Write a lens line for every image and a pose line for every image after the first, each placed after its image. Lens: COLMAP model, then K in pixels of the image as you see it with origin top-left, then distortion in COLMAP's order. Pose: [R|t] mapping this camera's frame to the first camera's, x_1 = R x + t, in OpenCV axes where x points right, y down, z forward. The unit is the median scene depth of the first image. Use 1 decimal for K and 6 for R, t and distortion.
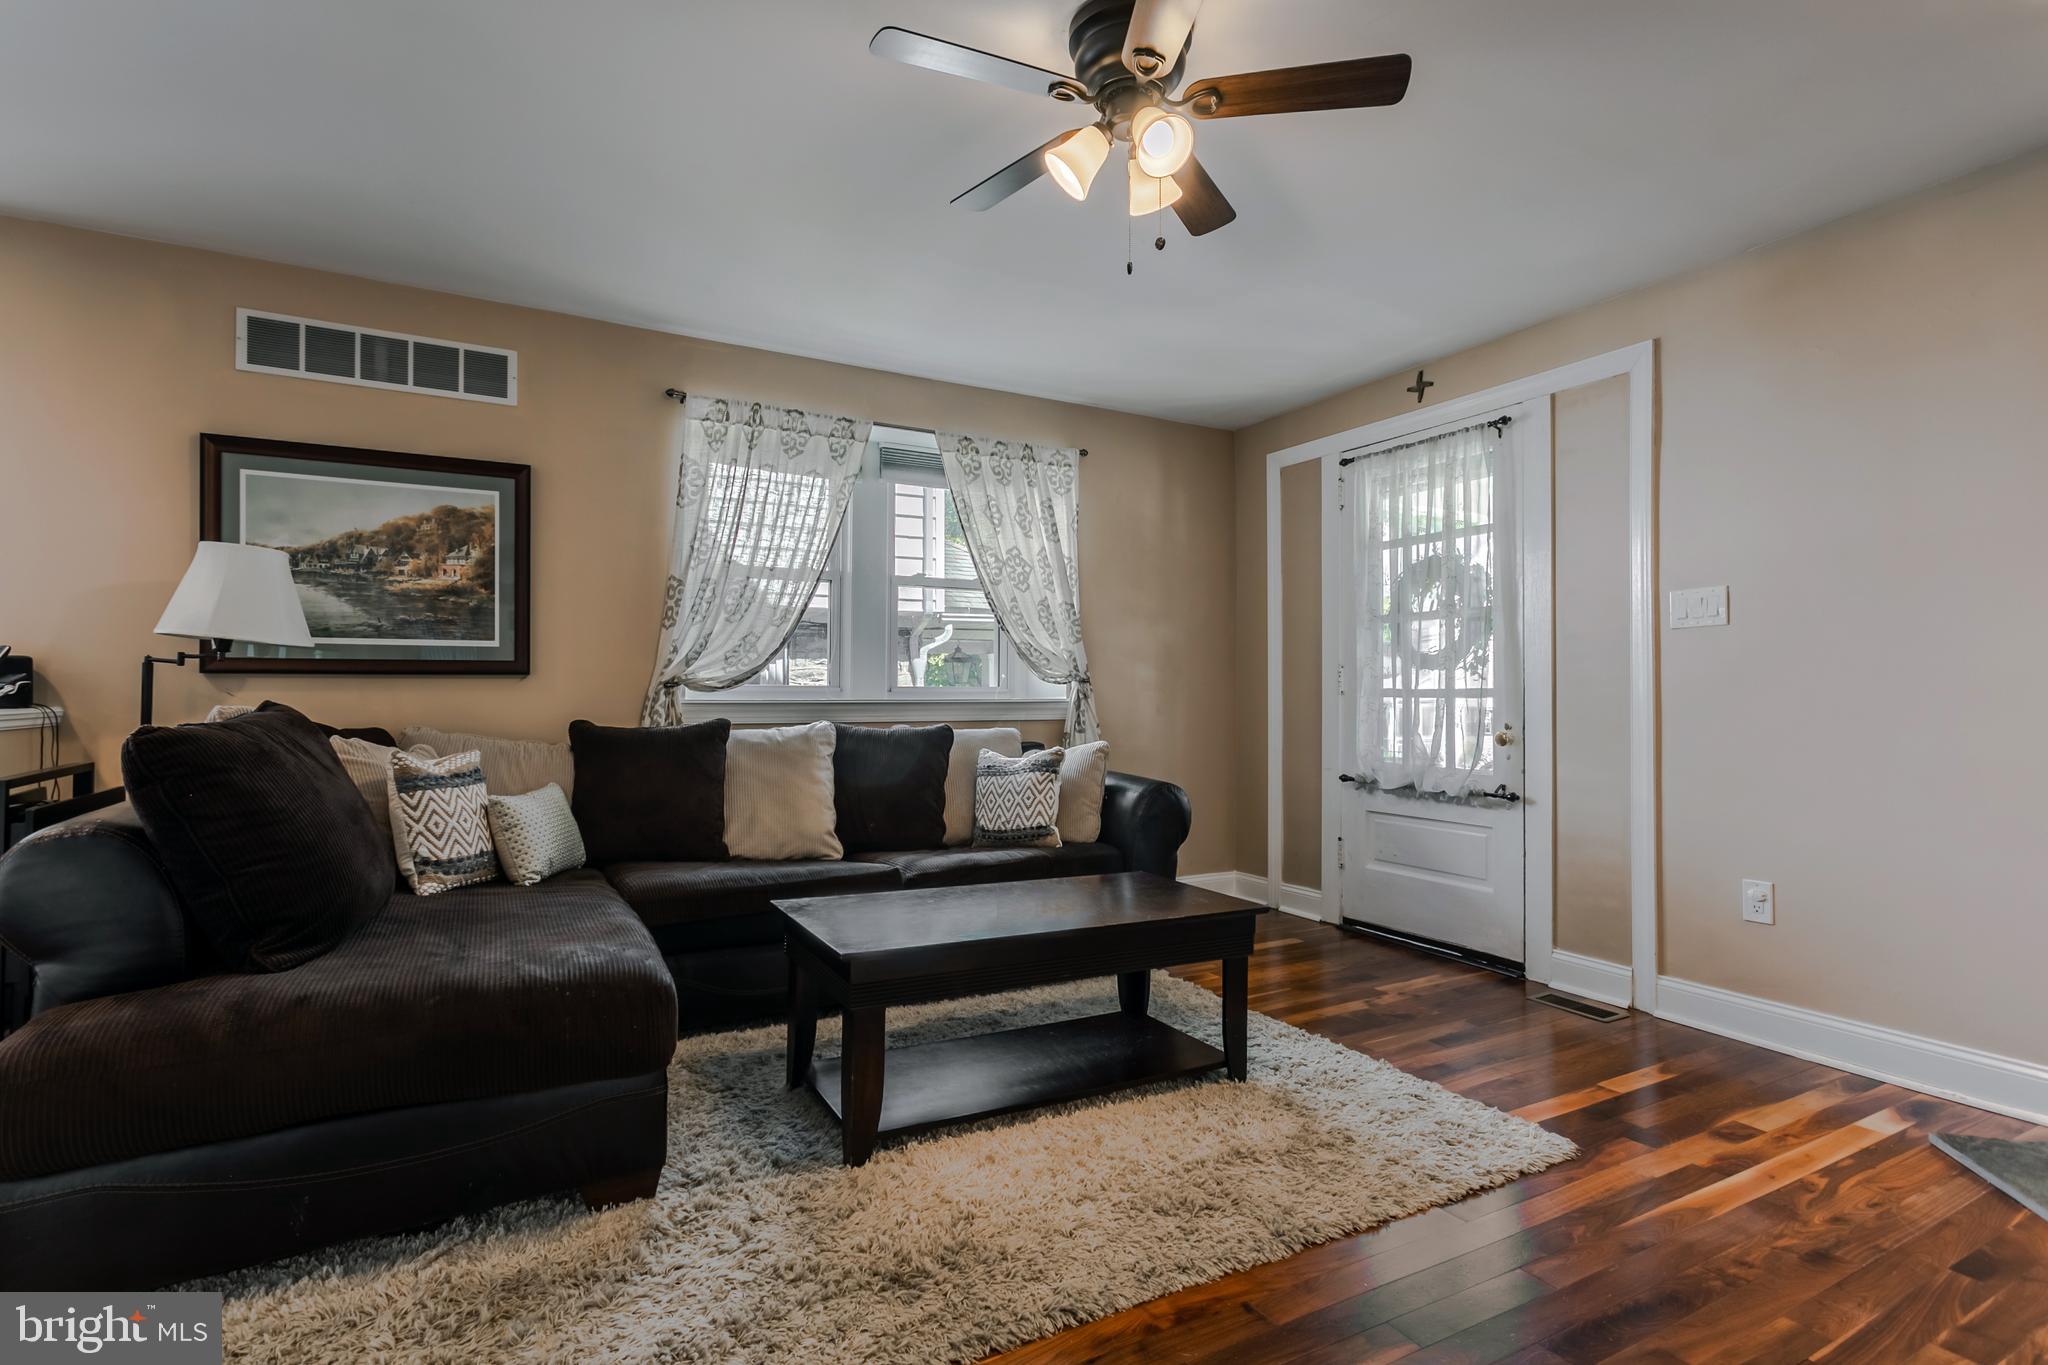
lens RADIAL K [[980.7, 0, 987.5], [0, 980.7, 690.6], [0, 0, 1]] dist [-0.004068, 0.005394]
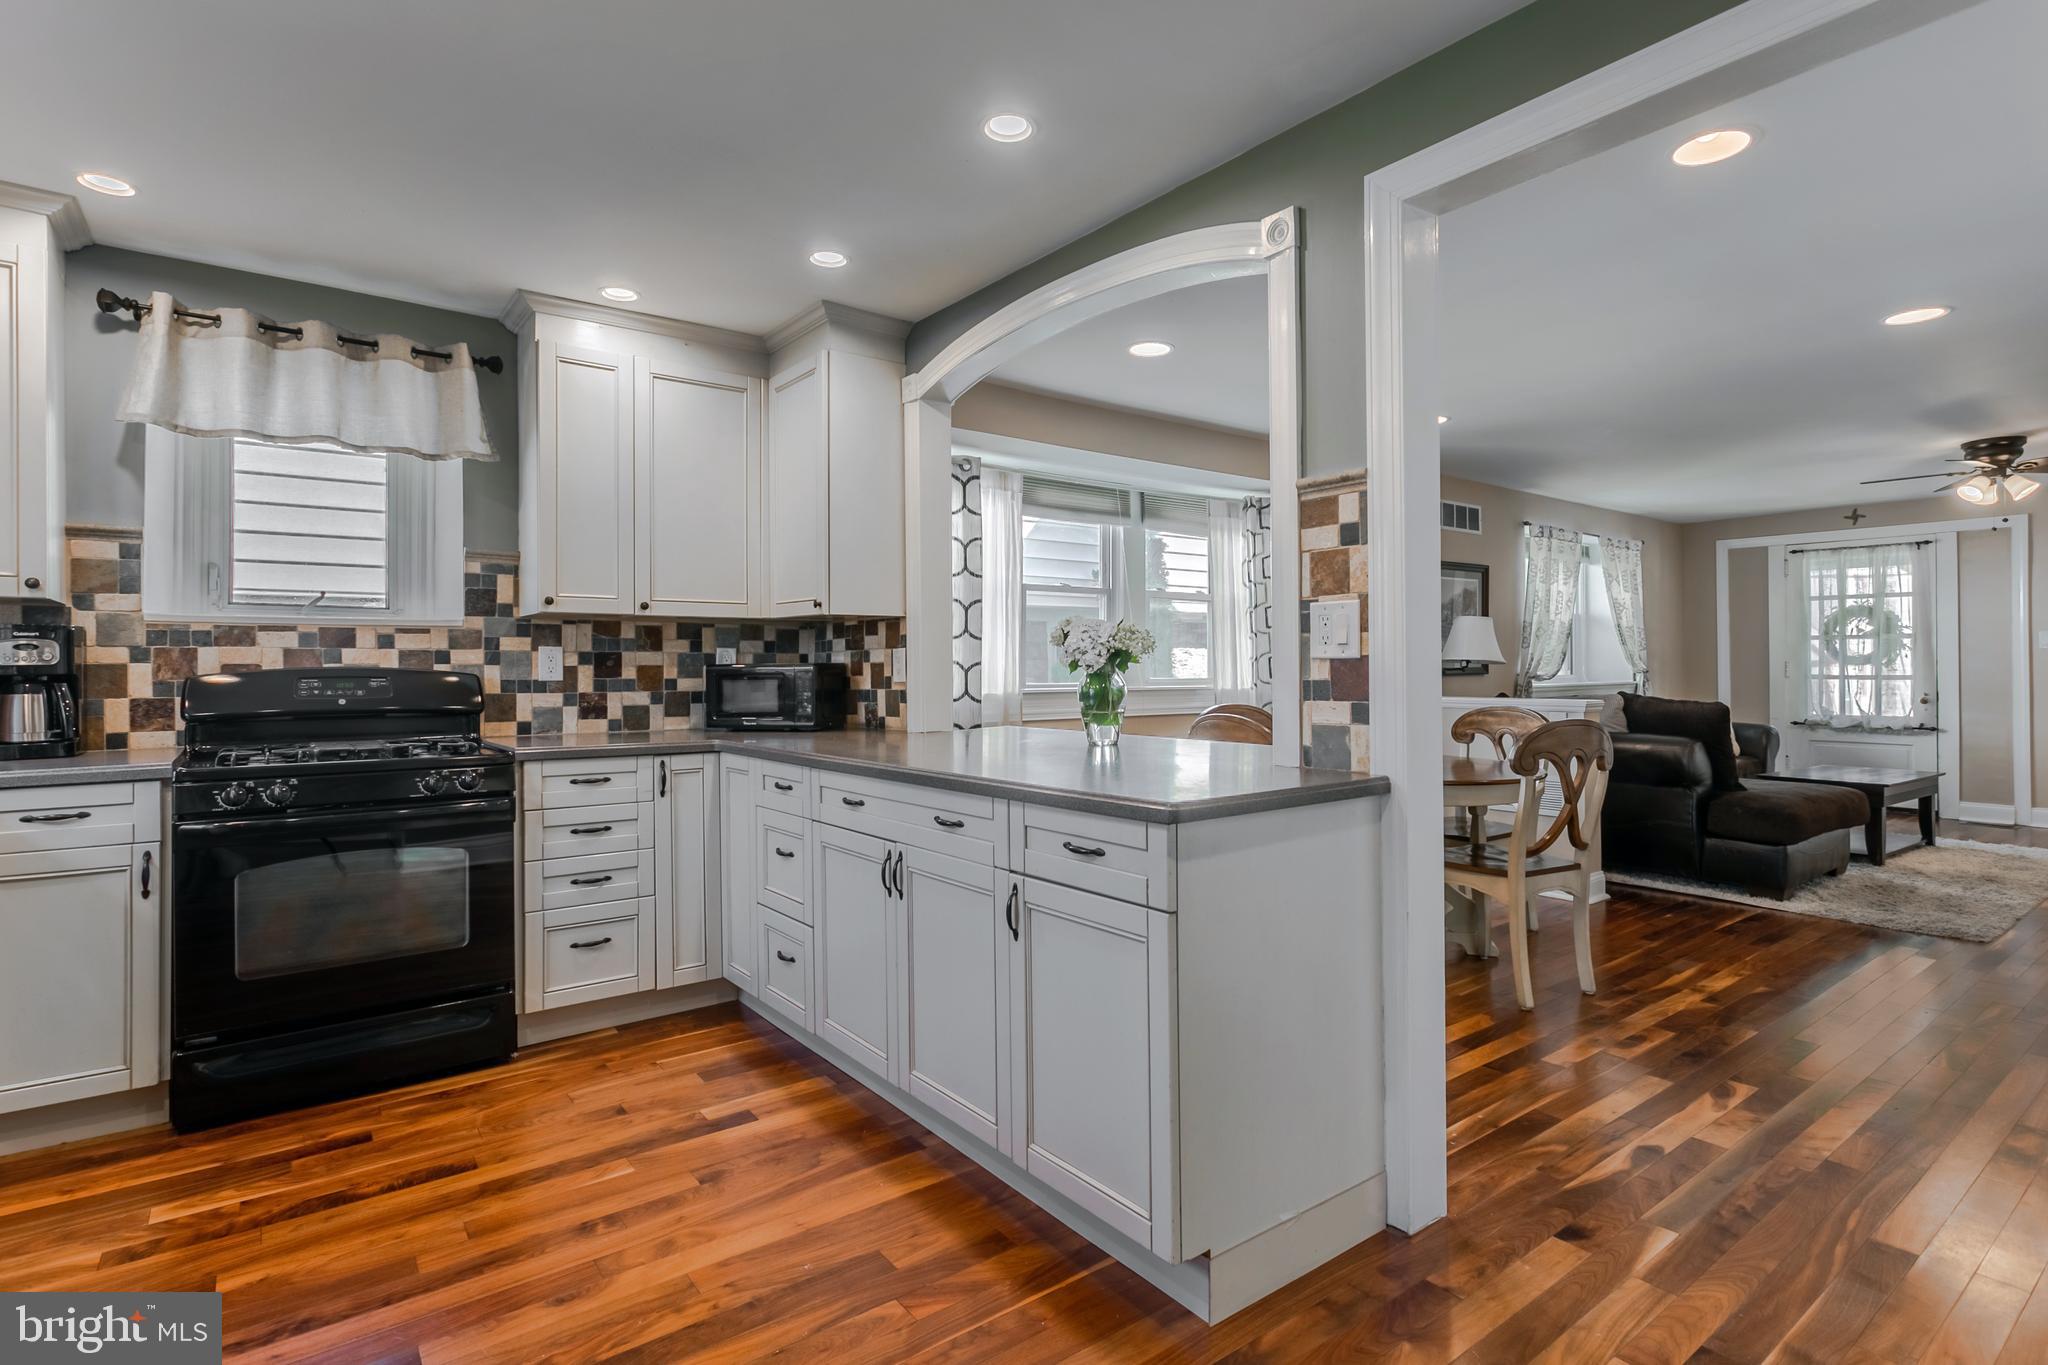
lens RADIAL K [[980.7, 0, 917.3], [0, 980.7, 652.2], [0, 0, 1]] dist [-0.004068, 0.005394]
pose [[0.994833, -0.008917, 0.101129, -1.668978], [0.010249, 0.999867, -0.012655, -0.043745], [-0.101003, 0.013626, 0.994793, -0.750006]]
